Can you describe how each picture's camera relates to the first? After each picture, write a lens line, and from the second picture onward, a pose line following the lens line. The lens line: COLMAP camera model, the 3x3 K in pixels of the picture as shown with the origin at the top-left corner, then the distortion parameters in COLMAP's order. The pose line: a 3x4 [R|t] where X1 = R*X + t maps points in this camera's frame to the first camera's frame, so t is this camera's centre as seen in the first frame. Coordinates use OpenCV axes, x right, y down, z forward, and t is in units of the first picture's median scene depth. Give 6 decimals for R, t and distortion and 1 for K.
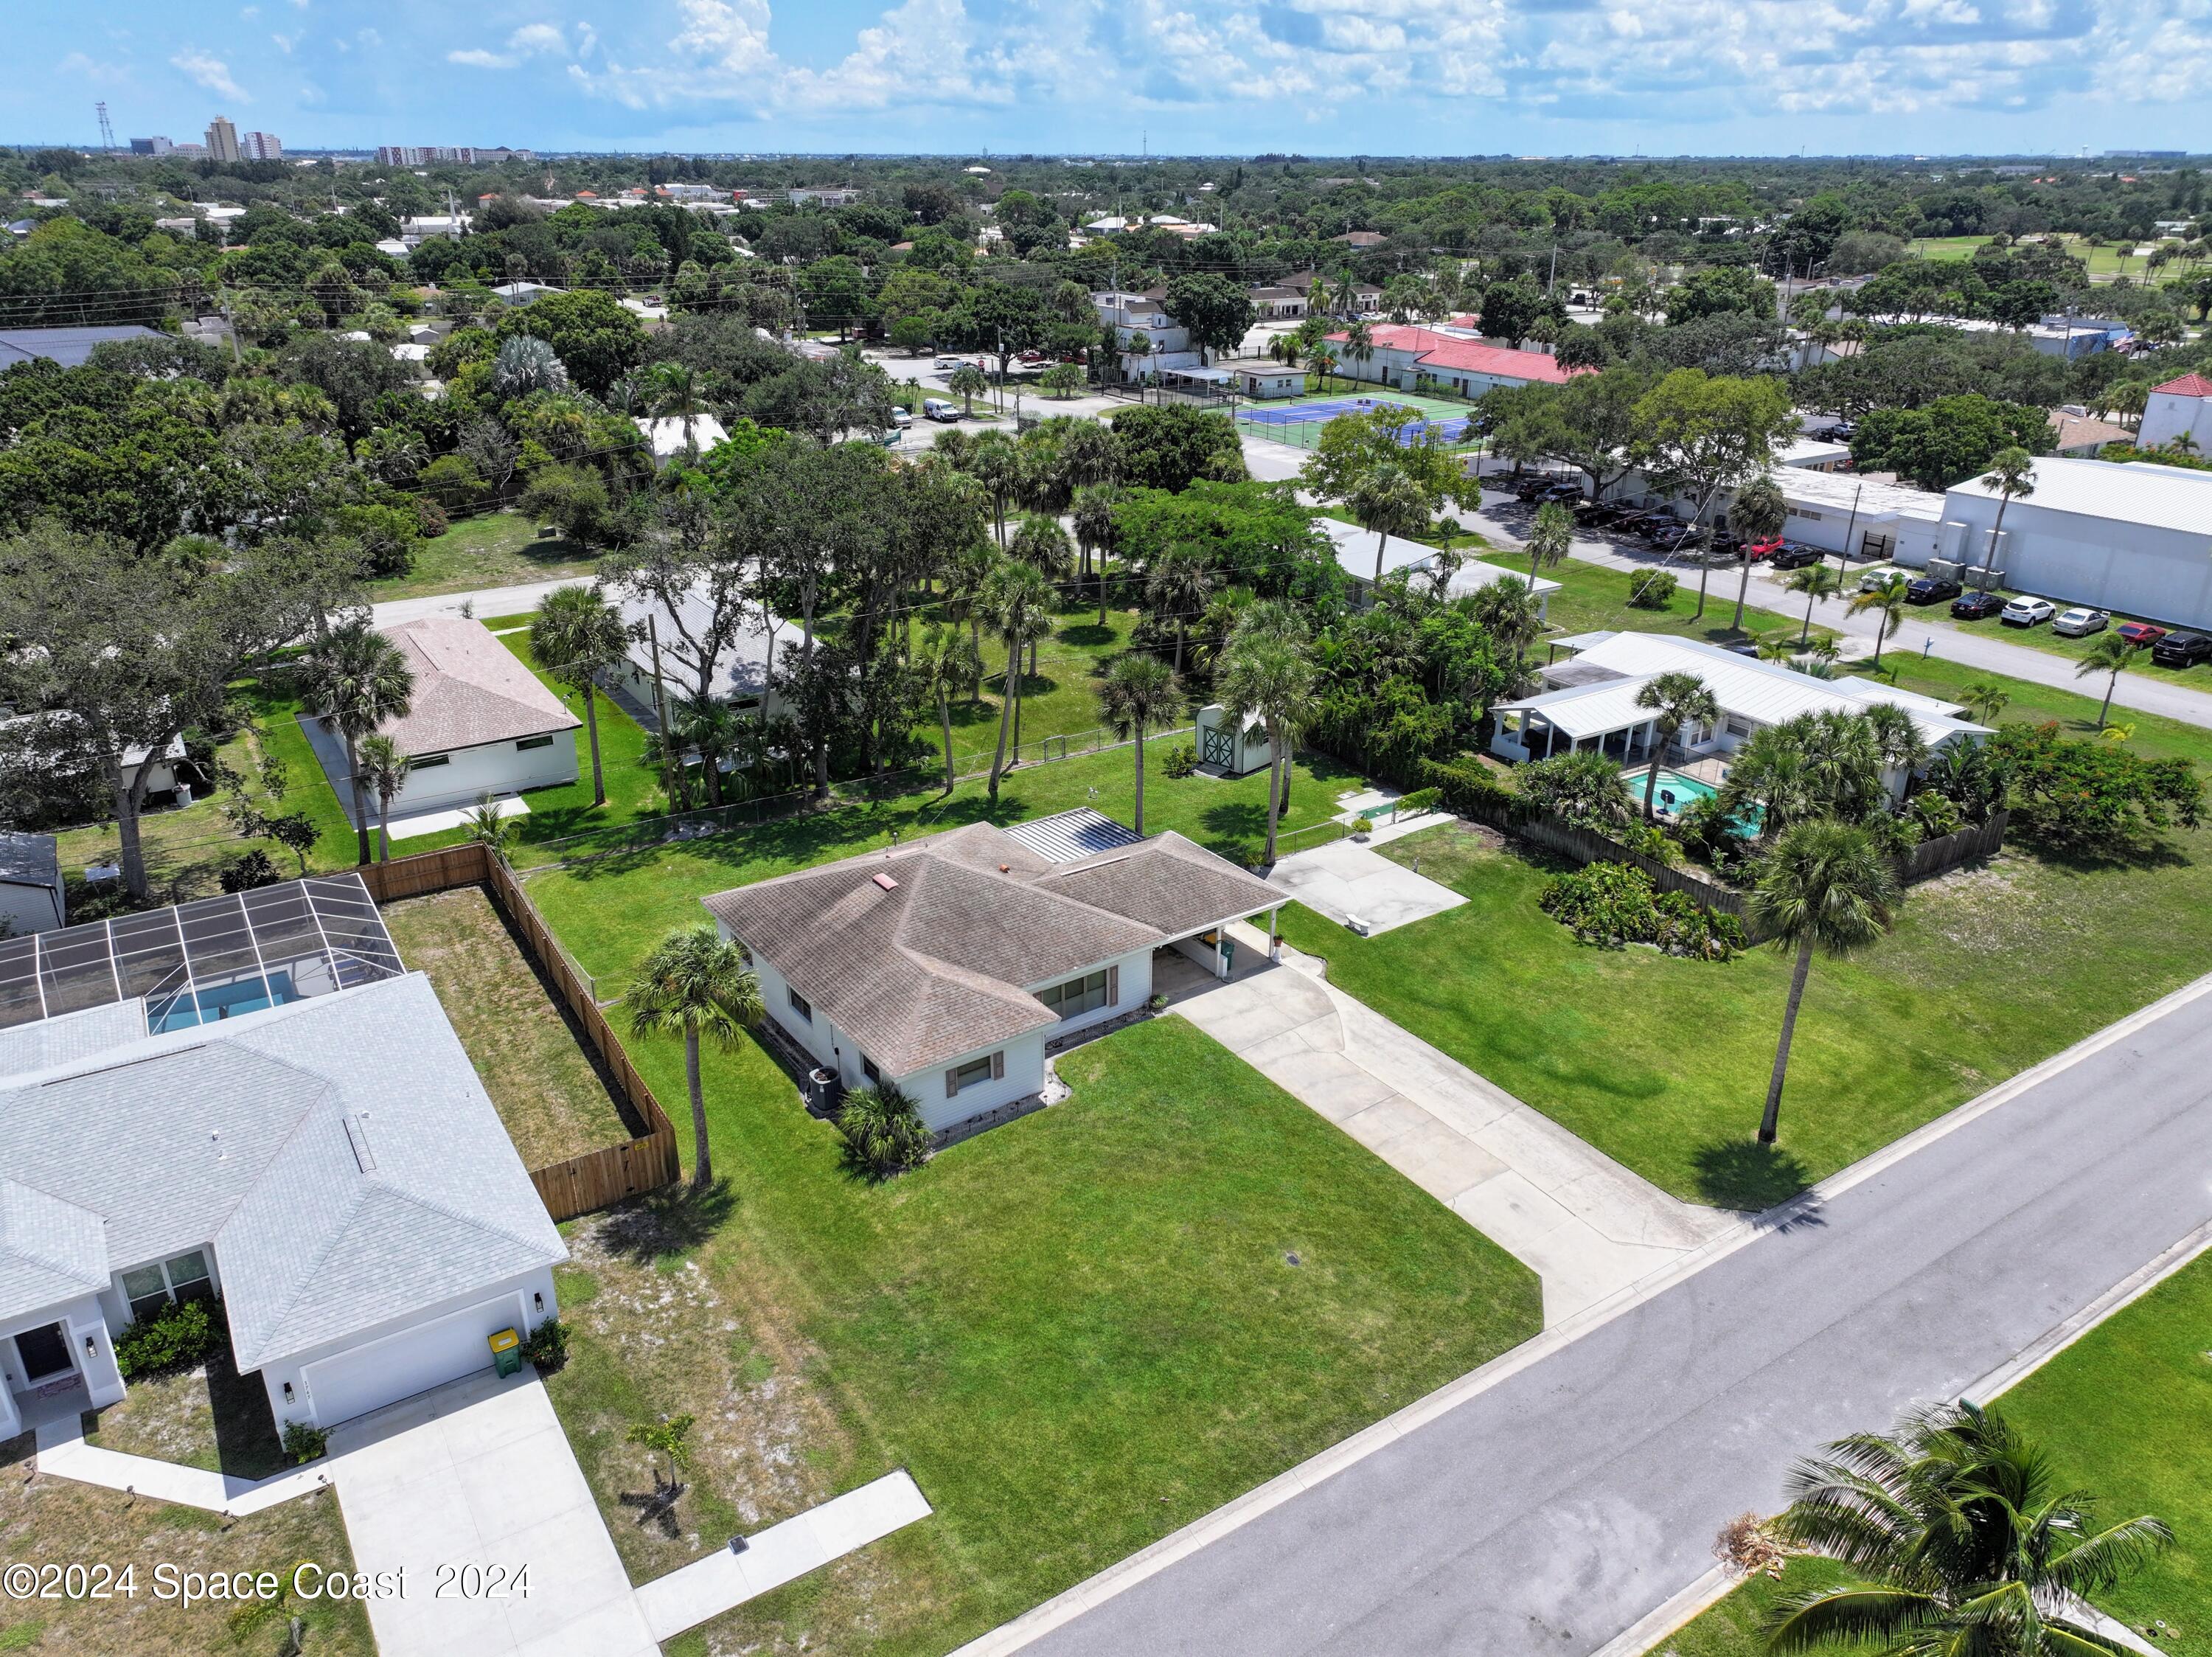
lens RADIAL K [[1549.7, 0, 1123.4], [0, 1549.7, 840.0], [0, 0, 1]] dist [-0.000937, 0.017869]
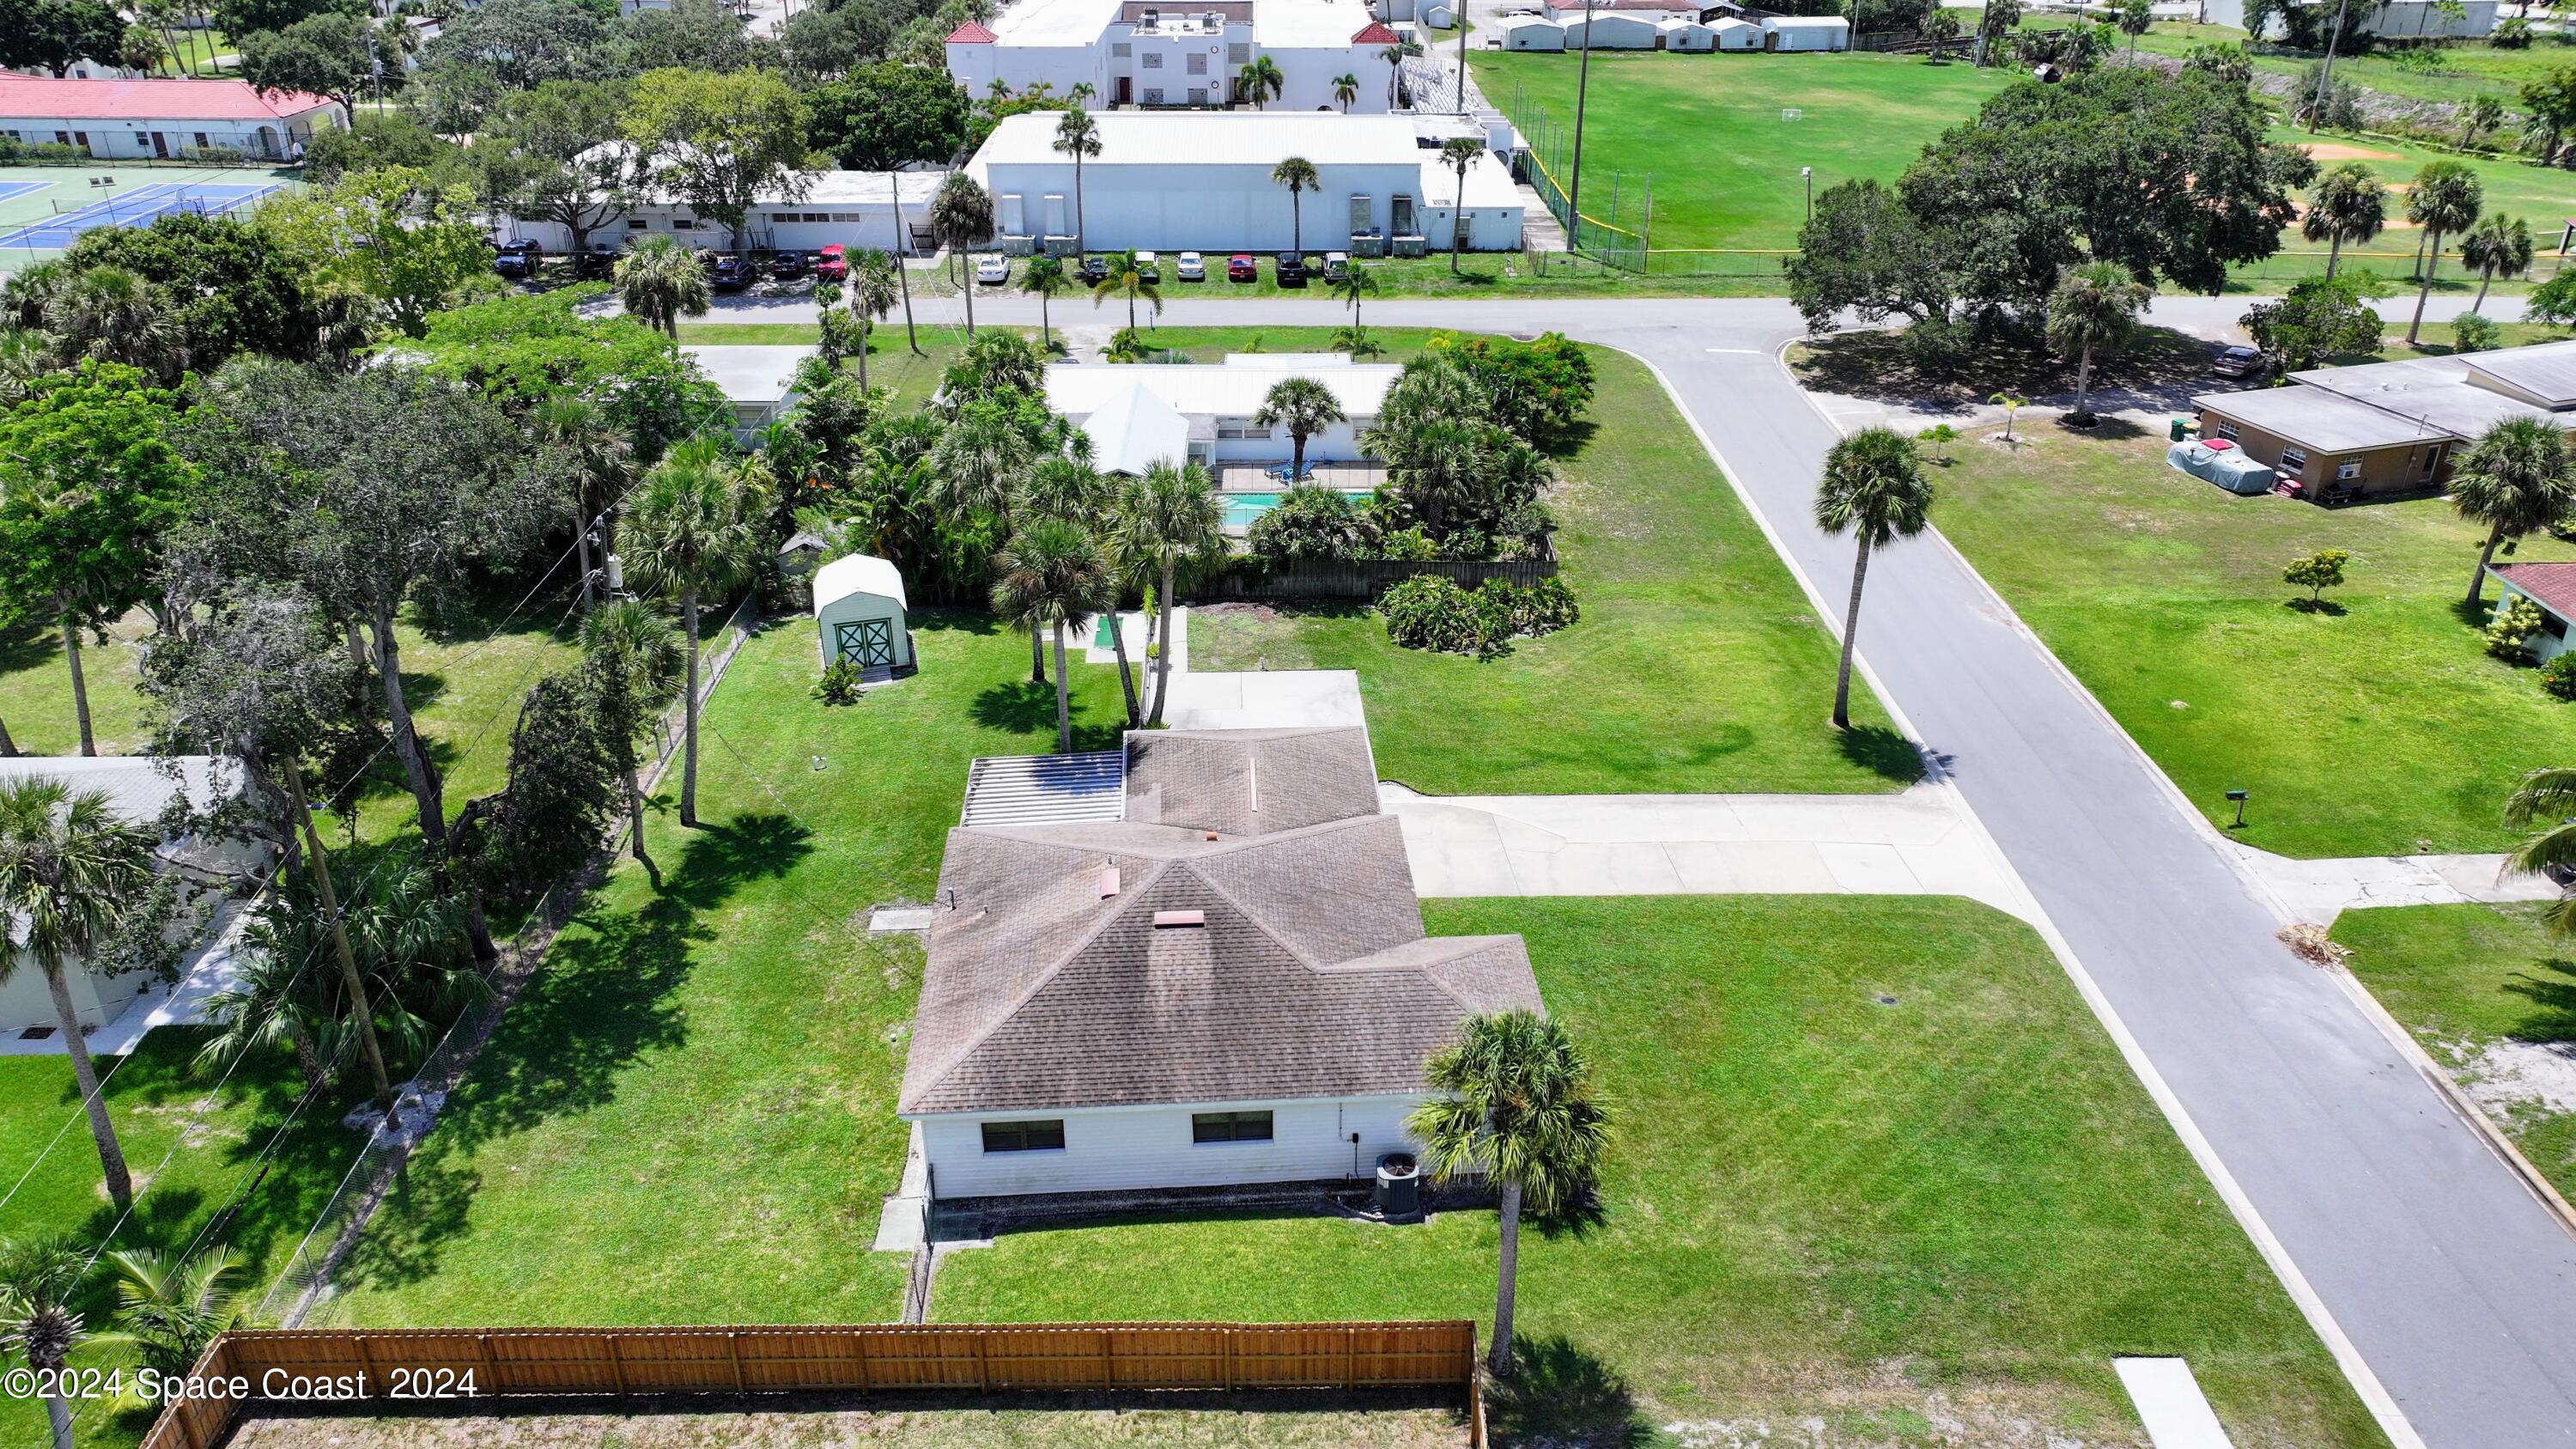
lens RADIAL K [[1805.6, 0, 1304.3], [0, 1805.6, 704.8], [0, 0, 1]] dist [-0.000134, 0.016883]
pose [[0.531583, -0.384751, 0.754577, -0.589172], [0.342494, 0.912435, 0.223963, -0.187420], [-0.774673, 0.139384, 0.616810, 0.383500]]
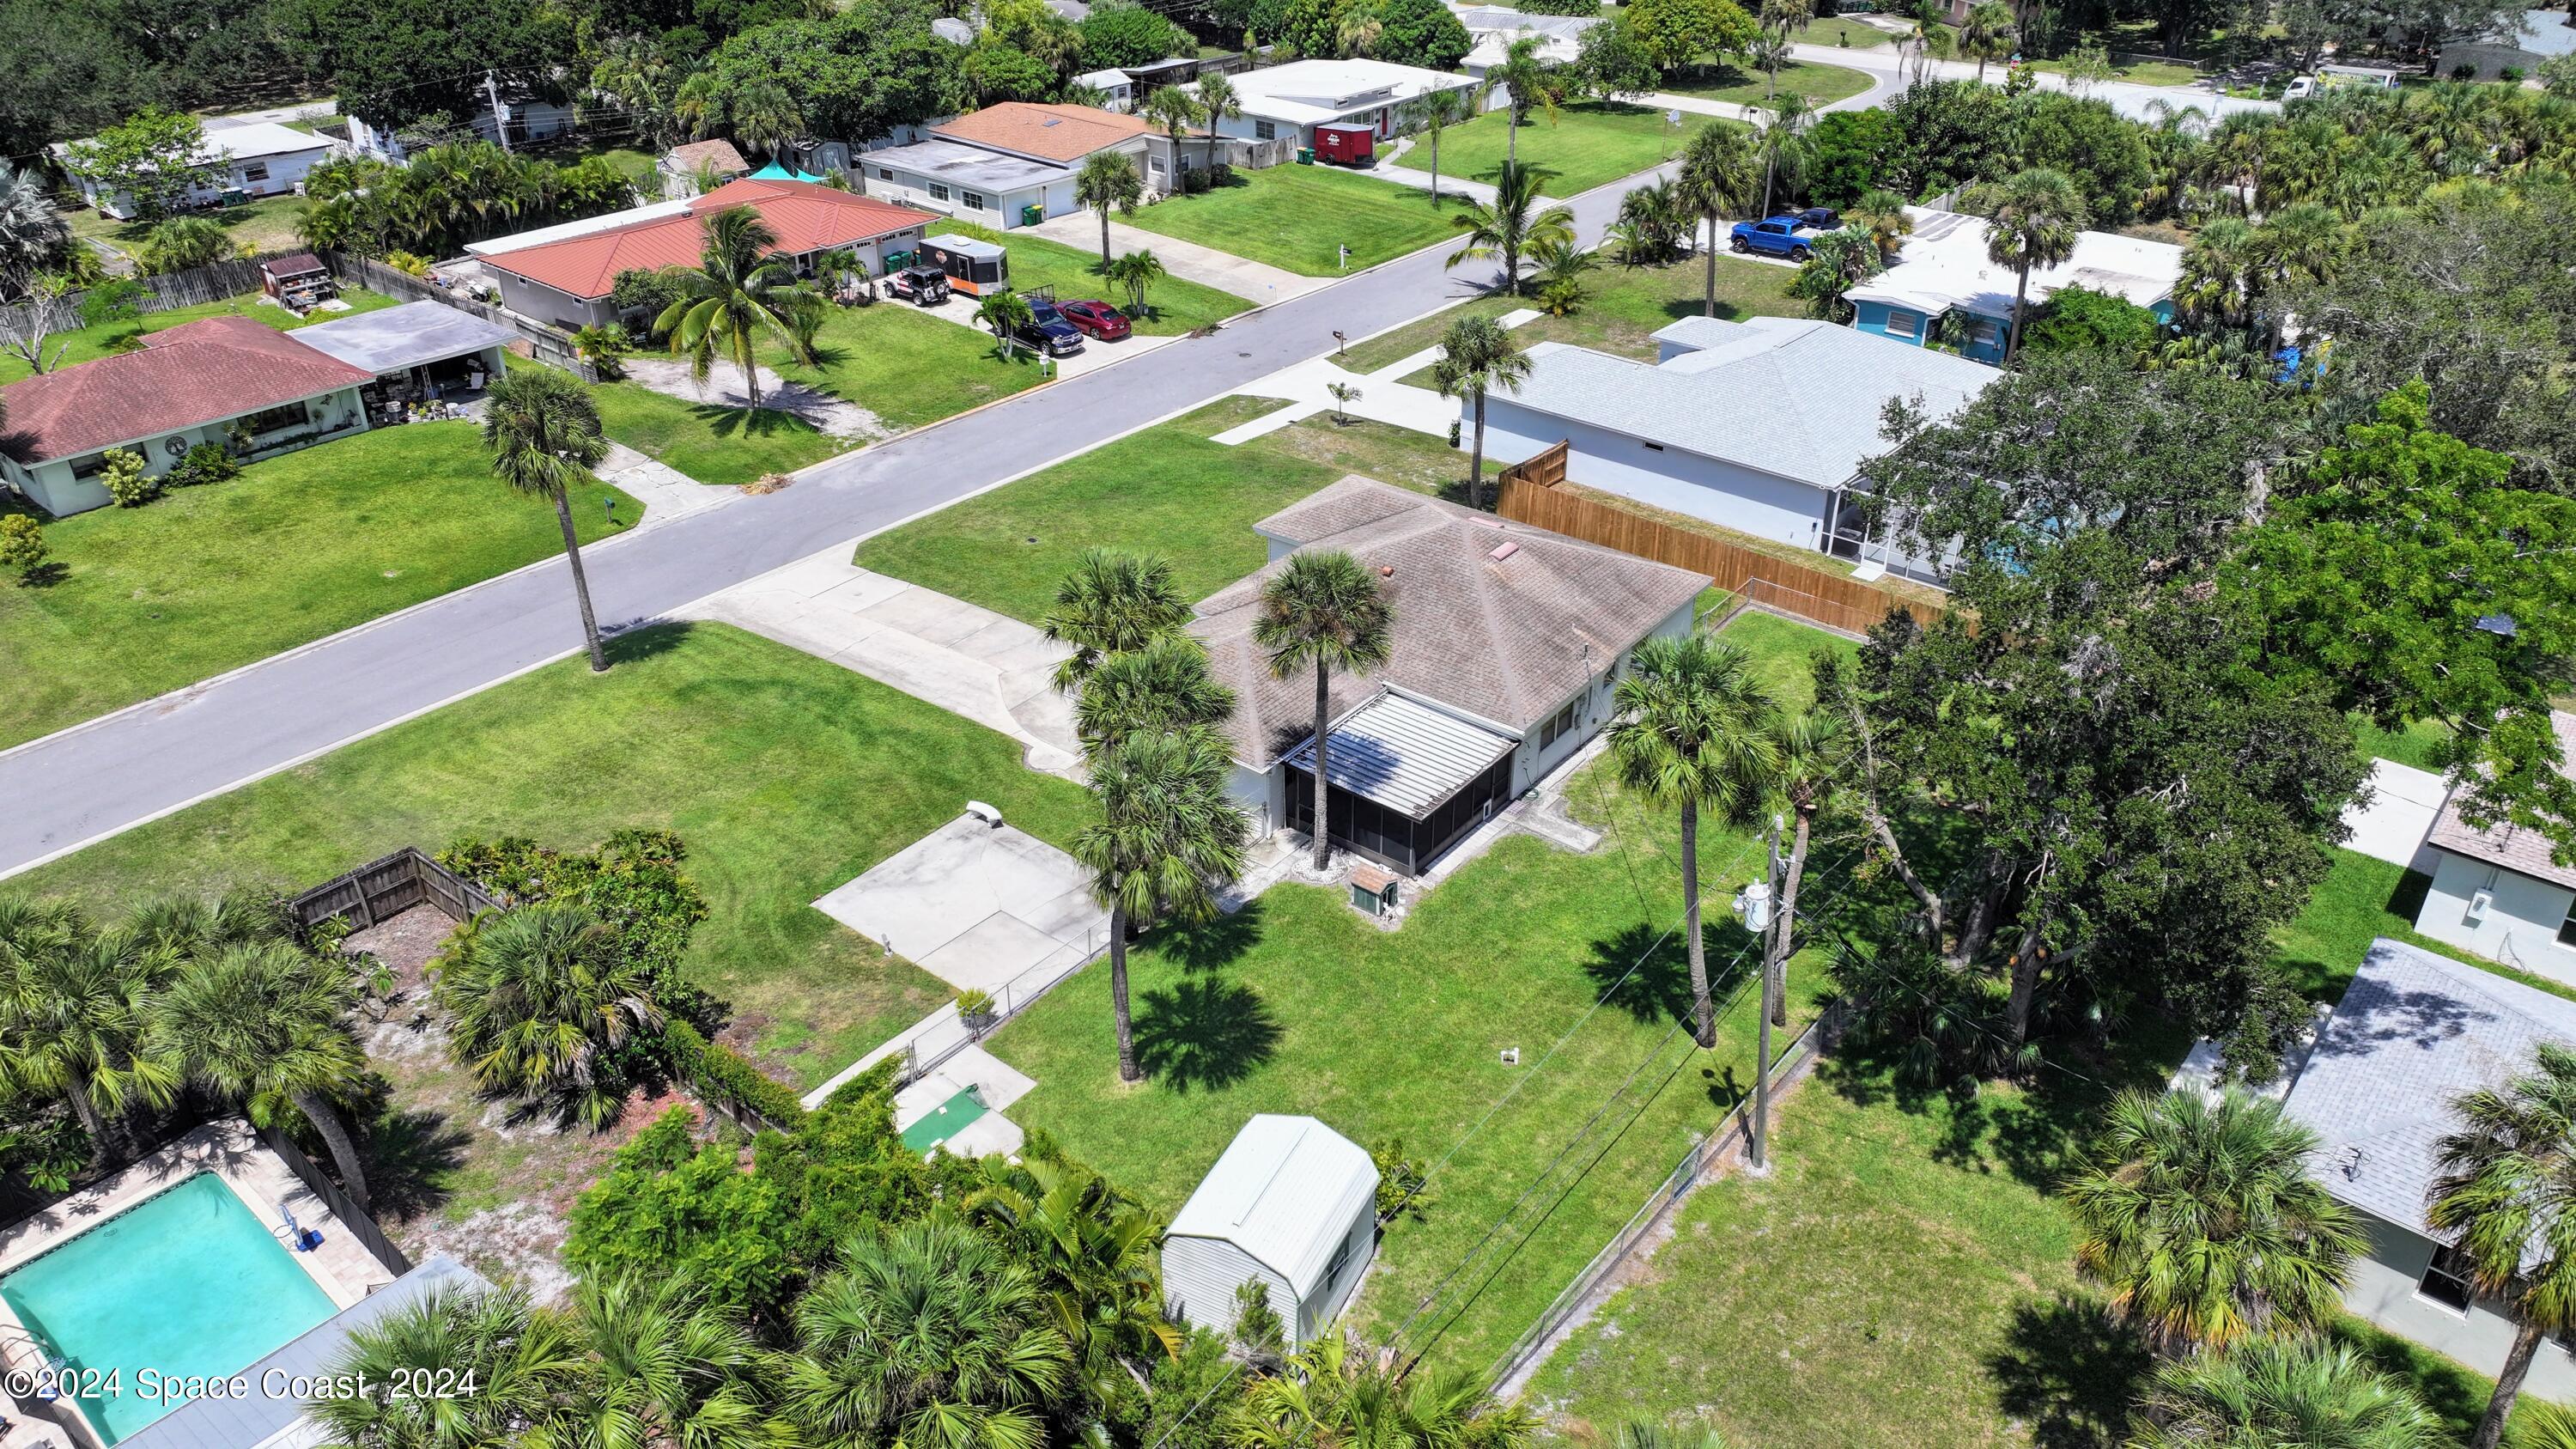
lens RADIAL K [[1805.6, 0, 1302.1], [0, 1805.6, 712.9], [0, 0, 1]] dist [-0.000134, 0.016883]
pose [[-0.959106, 0.136214, -0.248114, 0.204449], [-0.119274, 0.600456, 0.790712, -0.645133], [0.256688, 0.787971, -0.559655, 1.426840]]
